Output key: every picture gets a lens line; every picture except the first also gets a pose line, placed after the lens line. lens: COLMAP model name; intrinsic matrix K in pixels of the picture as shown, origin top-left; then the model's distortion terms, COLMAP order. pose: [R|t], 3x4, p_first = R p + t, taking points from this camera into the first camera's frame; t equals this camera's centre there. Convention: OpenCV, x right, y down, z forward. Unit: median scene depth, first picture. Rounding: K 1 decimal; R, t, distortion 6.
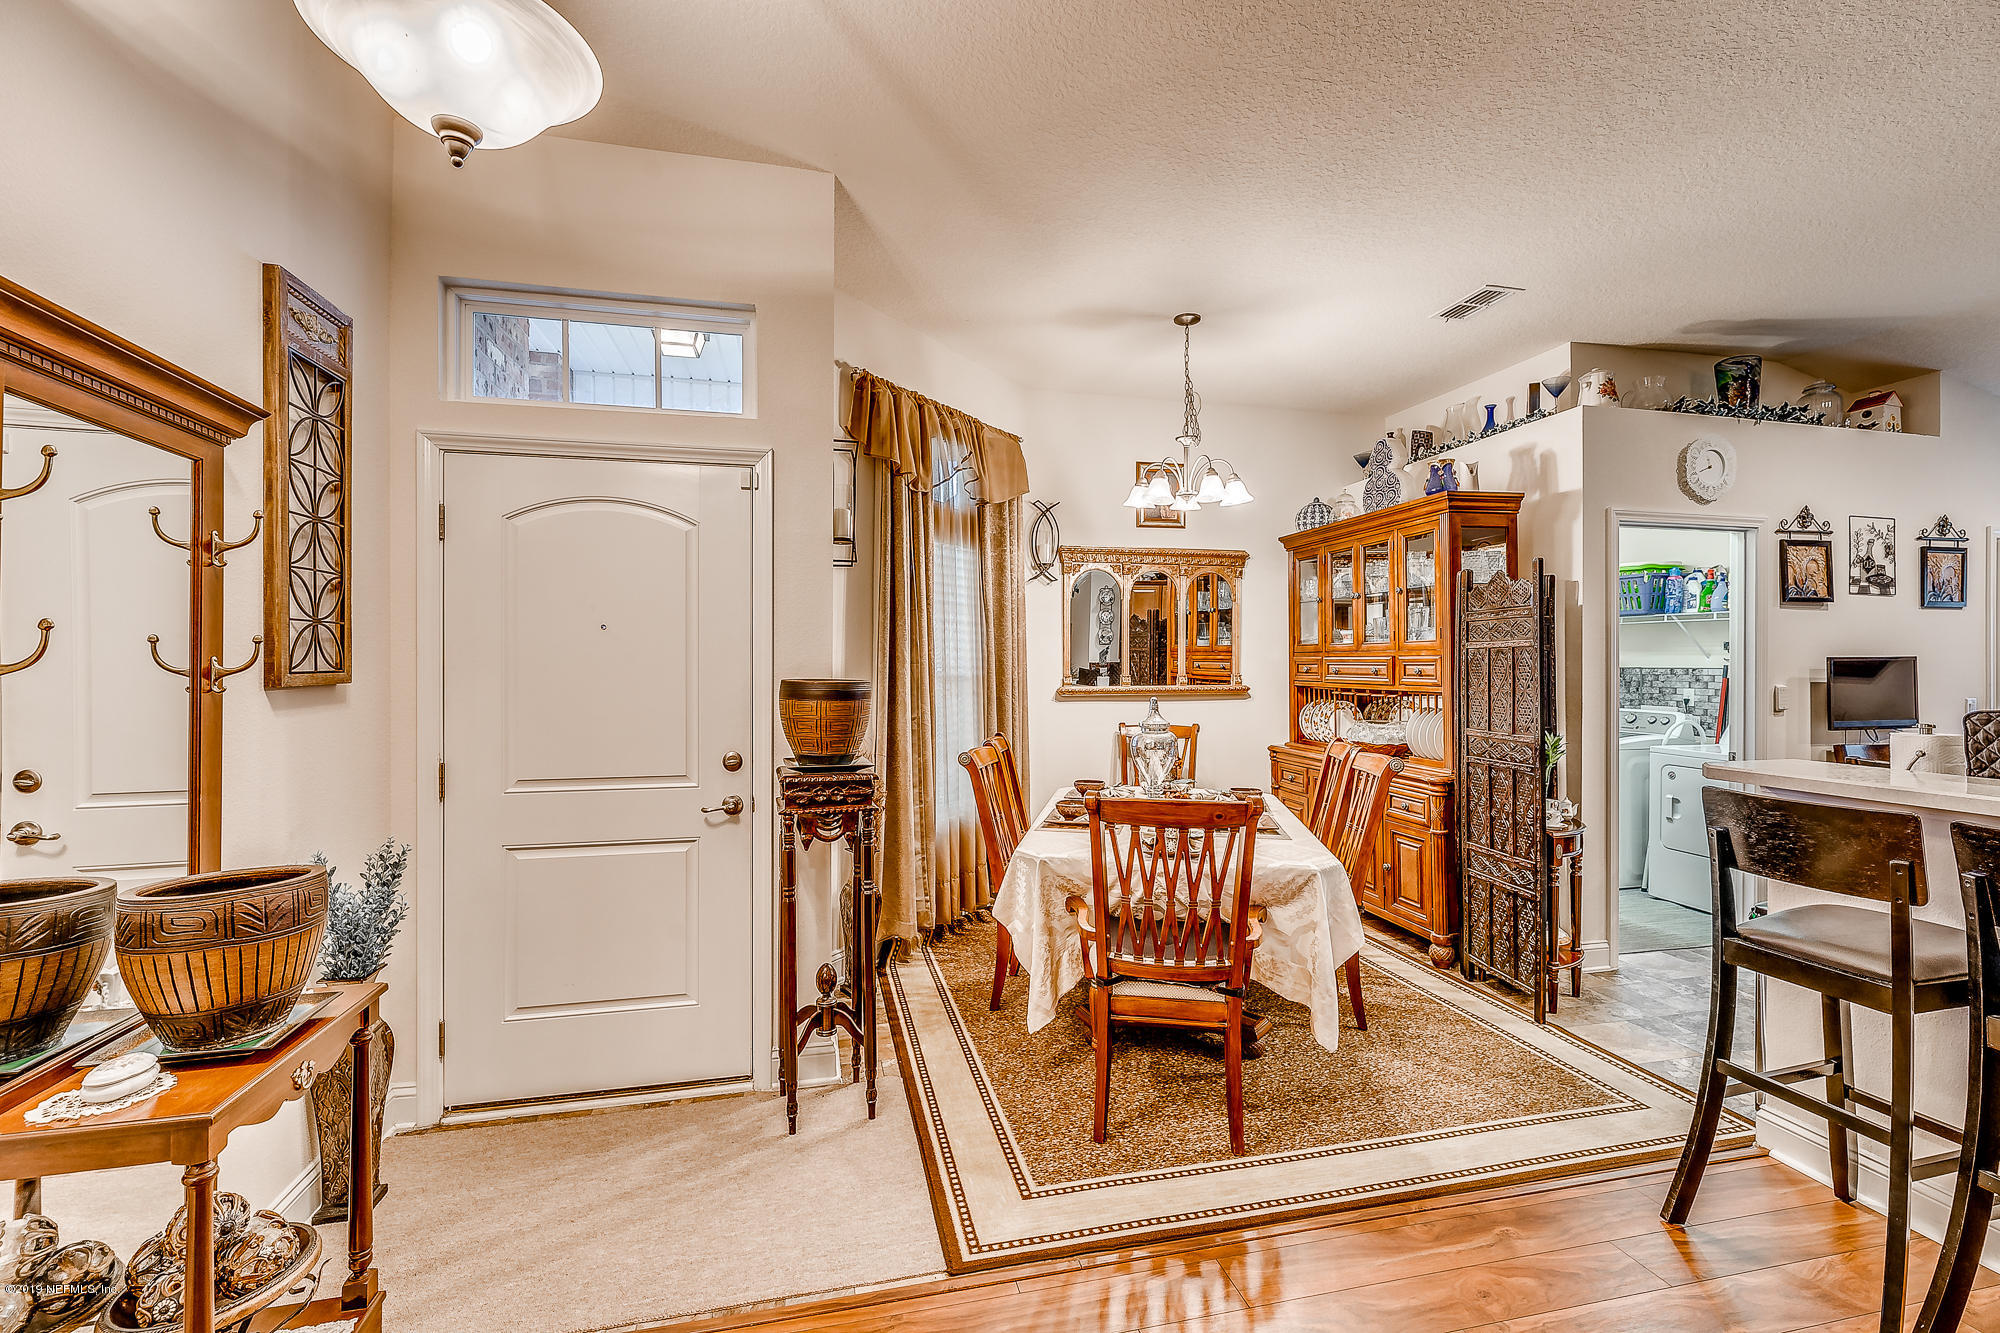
lens RADIAL K [[850.2, 0, 996.0], [0, 850.2, 660.5], [0, 0, 1]] dist [0.001503, -0.000775]
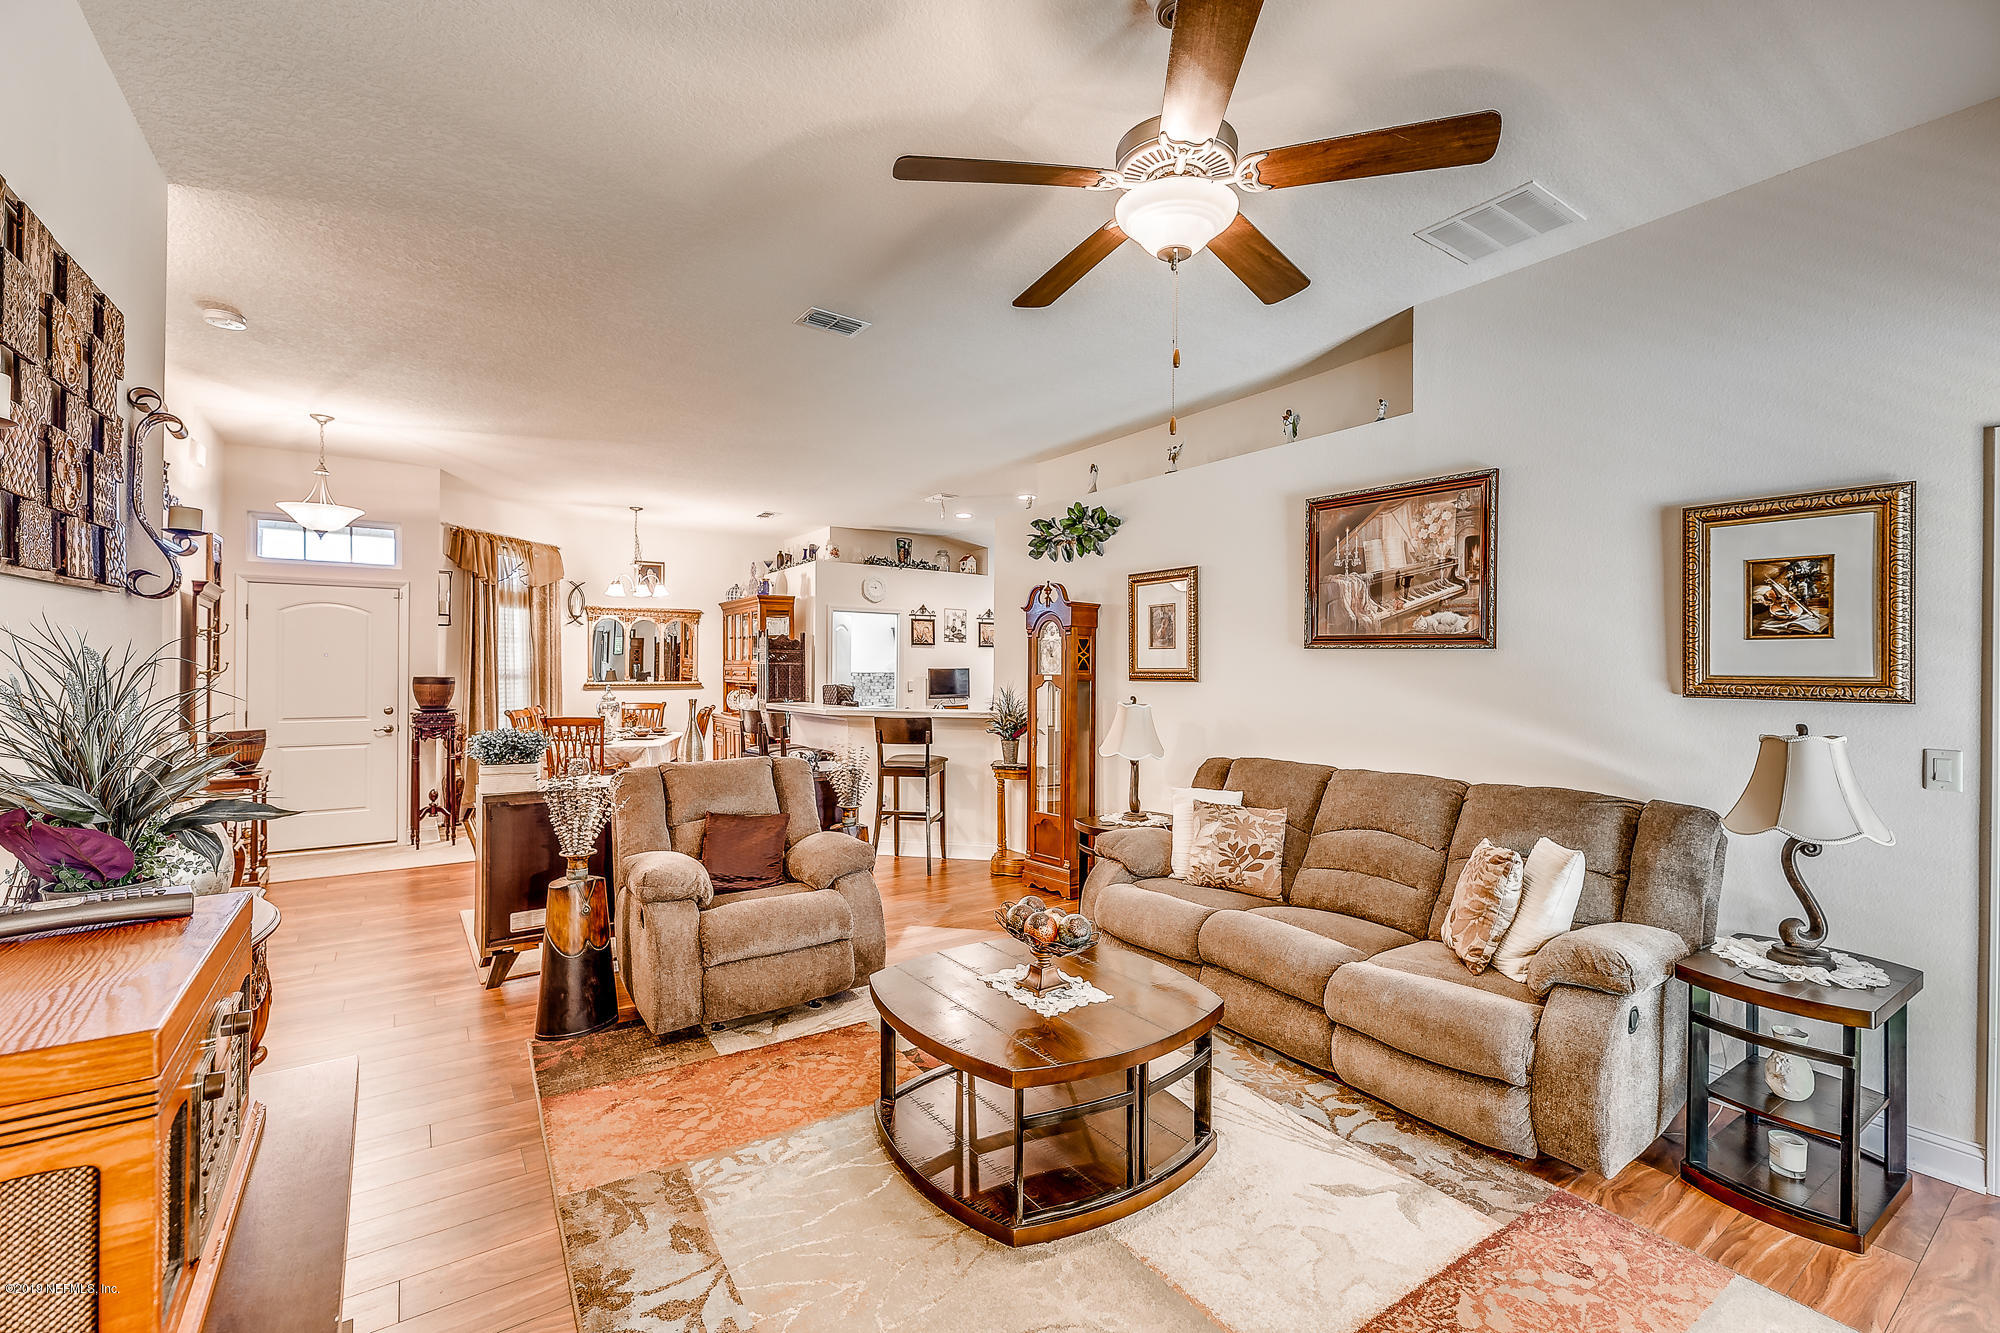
lens RADIAL K [[850.2, 0, 992.7], [0, 850.2, 664.8], [0, 0, 1]] dist [0.001503, -0.000775]
pose [[0.929074, 0.006176, 0.369842, 0.283718], [-0.005263, 0.999980, -0.003479, -0.007451], [-0.369856, 0.001285, 0.929088, -1.369046]]
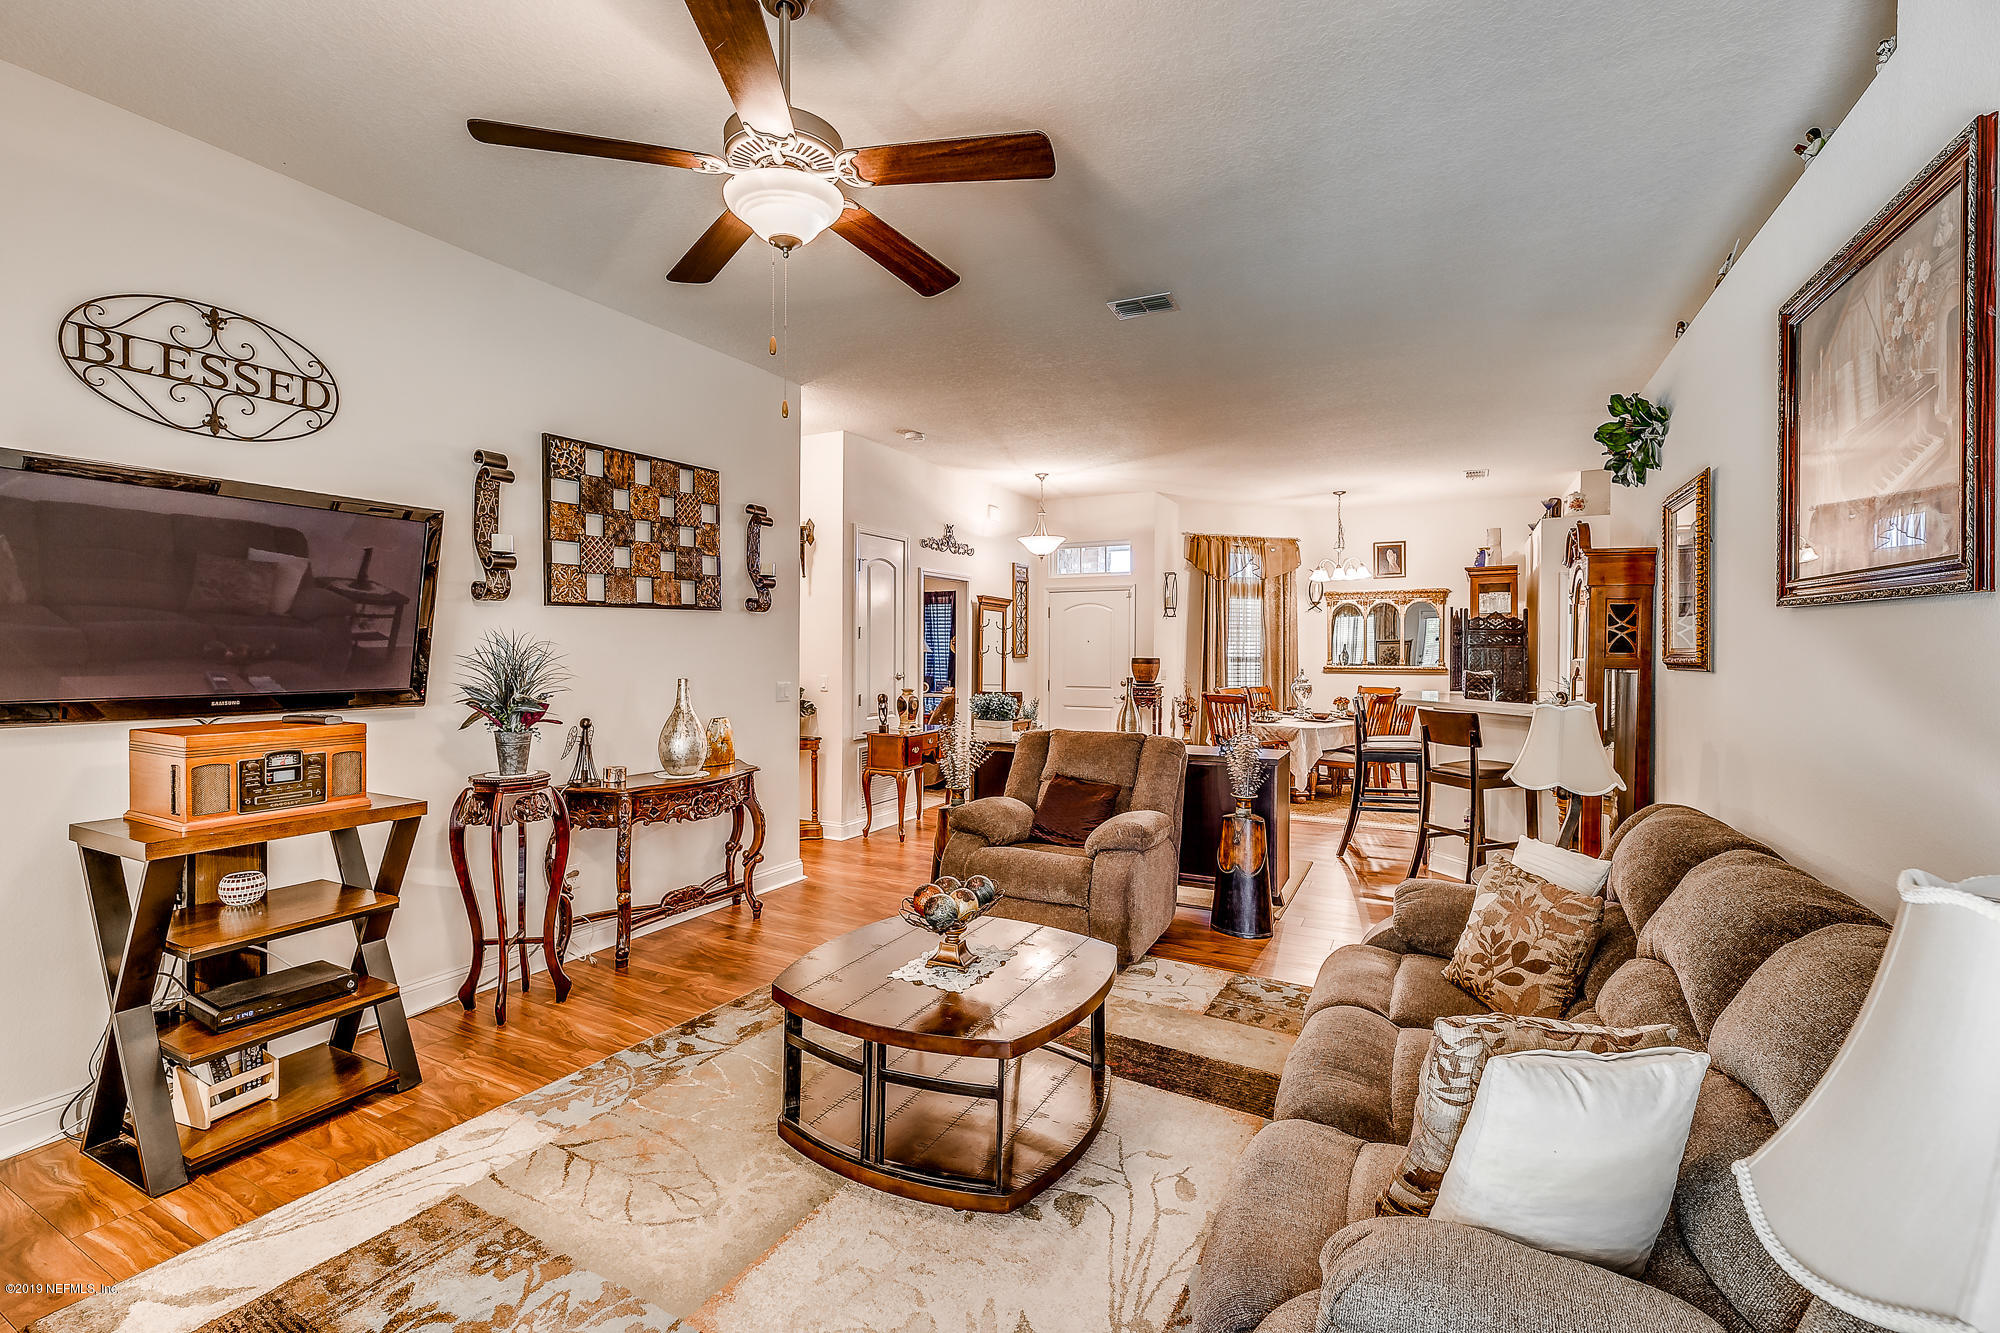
lens RADIAL K [[850.2, 0, 995.3], [0, 850.2, 656.9], [0, 0, 1]] dist [0.001503, -0.000775]
pose [[0.759070, 0.011119, -0.650915, 1.014866], [-0.005826, 0.999930, 0.010287, -0.005238], [0.650983, -0.004016, 0.759081, -1.250658]]
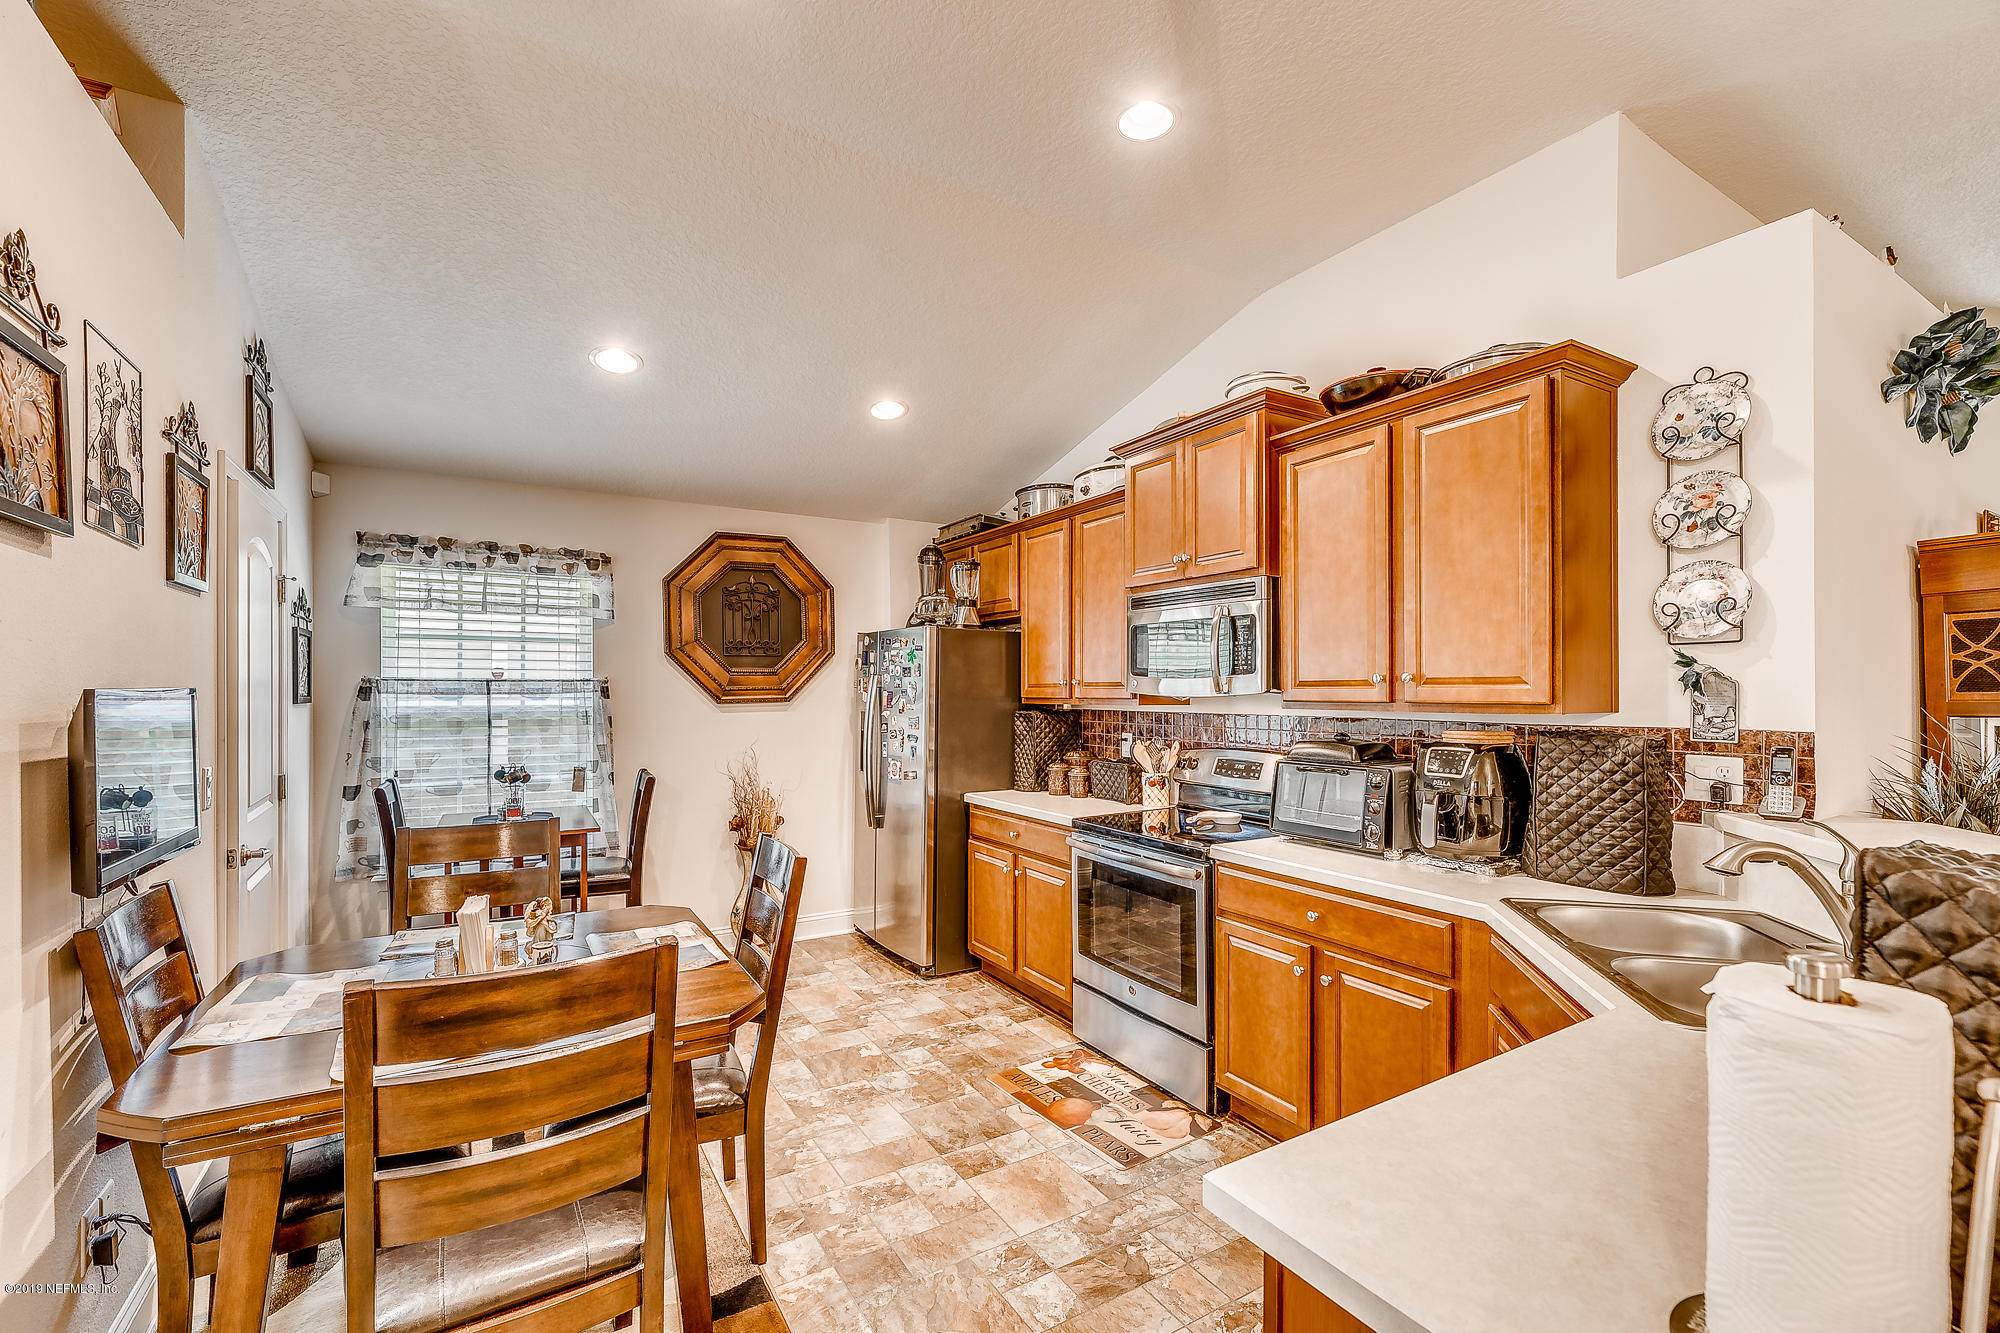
lens RADIAL K [[850.2, 0, 997.6], [0, 850.2, 688.3], [0, 0, 1]] dist [0.001503, -0.000775]
pose [[-0.321544, 0.003950, 0.946886, 0.553615], [-0.000999, 0.999989, -0.004511, -0.001161], [-0.946894, -0.002397, -0.321537, 0.806756]]
